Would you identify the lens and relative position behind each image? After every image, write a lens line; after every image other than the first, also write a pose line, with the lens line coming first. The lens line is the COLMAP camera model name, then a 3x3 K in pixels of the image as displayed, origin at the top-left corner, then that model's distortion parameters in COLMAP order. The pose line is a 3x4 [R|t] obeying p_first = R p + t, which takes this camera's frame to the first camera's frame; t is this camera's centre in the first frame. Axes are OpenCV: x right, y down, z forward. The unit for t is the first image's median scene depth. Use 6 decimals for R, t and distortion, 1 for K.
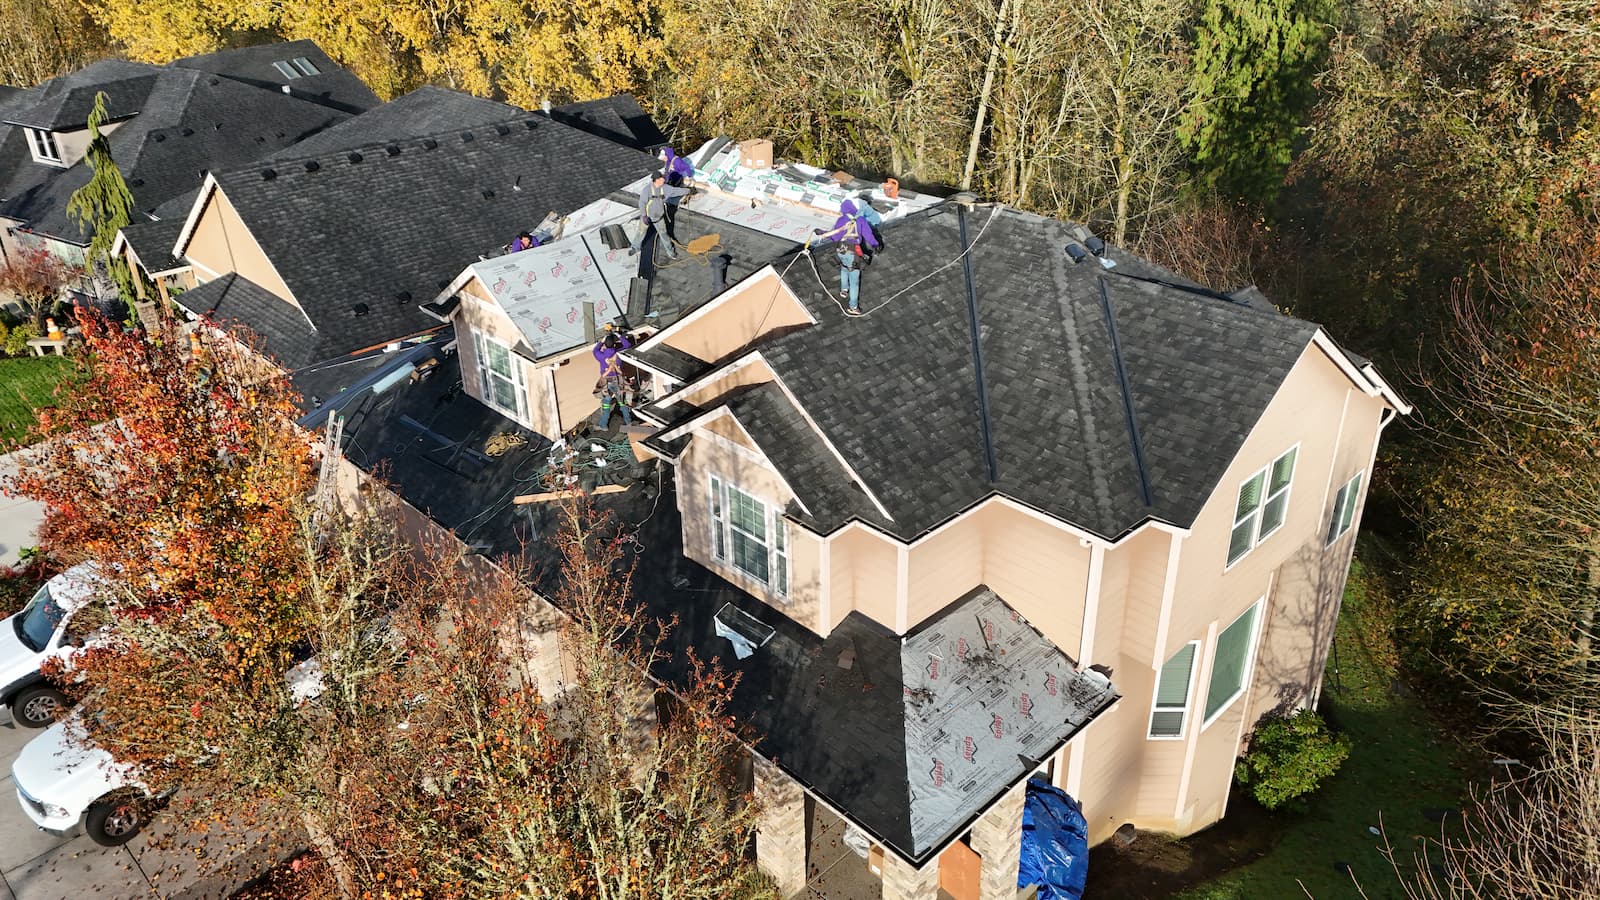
lens RADIAL K [[1134.1, 0, 795.9], [0, 1134.1, 457.8], [0, 0, 1]] dist [0.059807, -0.001947]
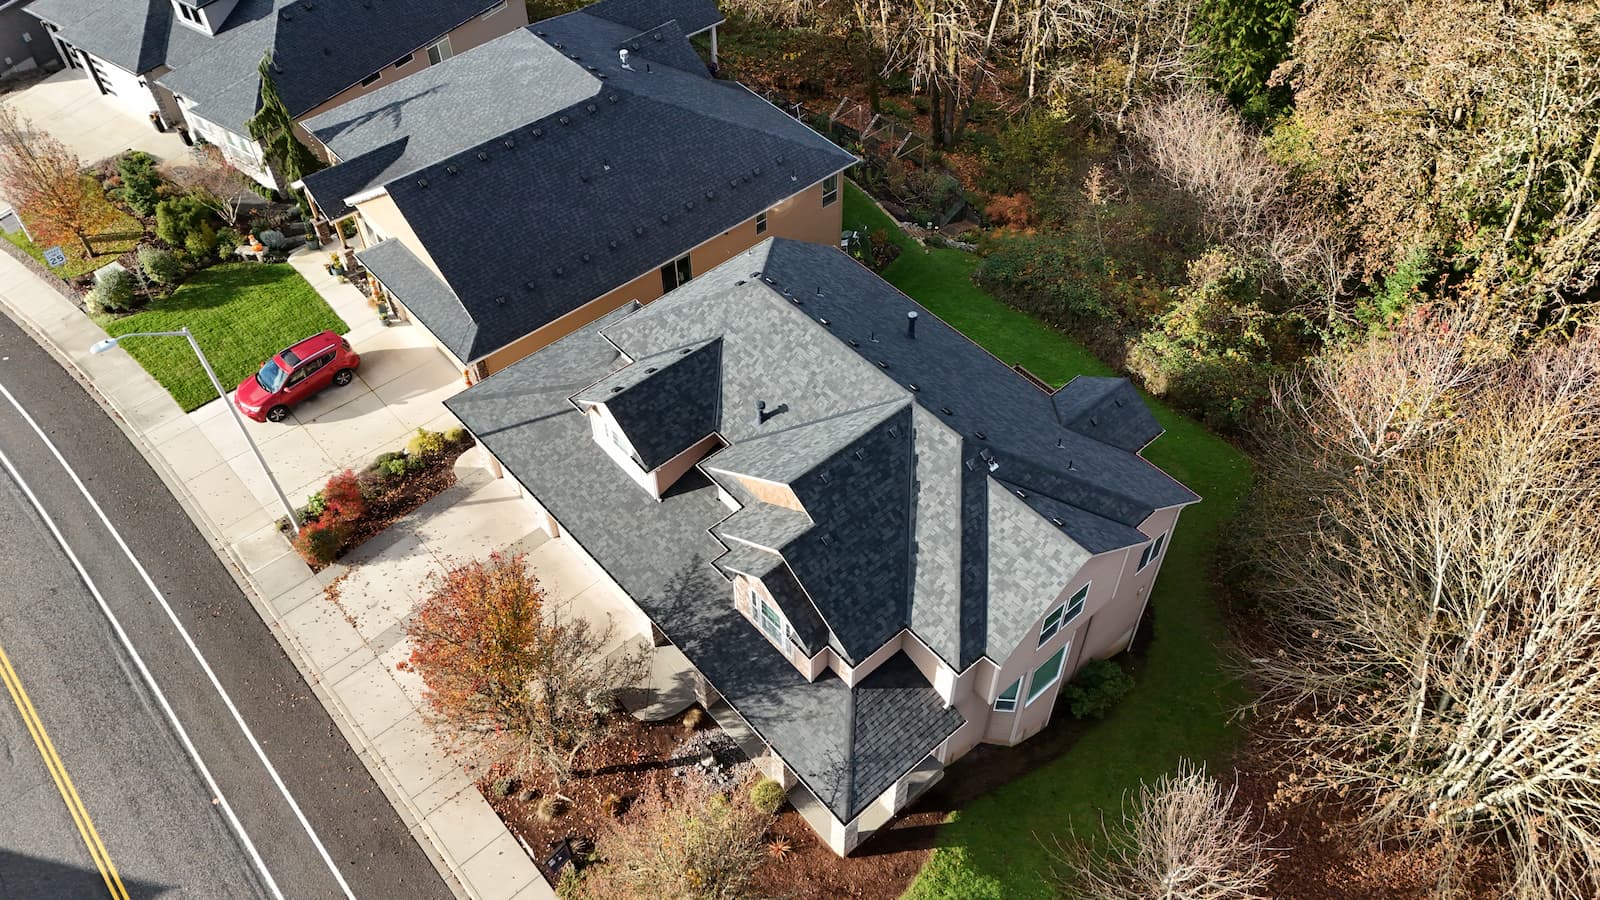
lens RADIAL K [[1162.3, 0, 800.0], [0, 1162.3, 450.0], [0, 0, 1]] dist [-0.001470, -0.001103]
pose [[0.998823, 0.037614, -0.030613, 0.049076], [-0.023780, 0.929998, 0.366794, -0.876659], [0.042267, -0.365634, 0.929798, -0.612836]]
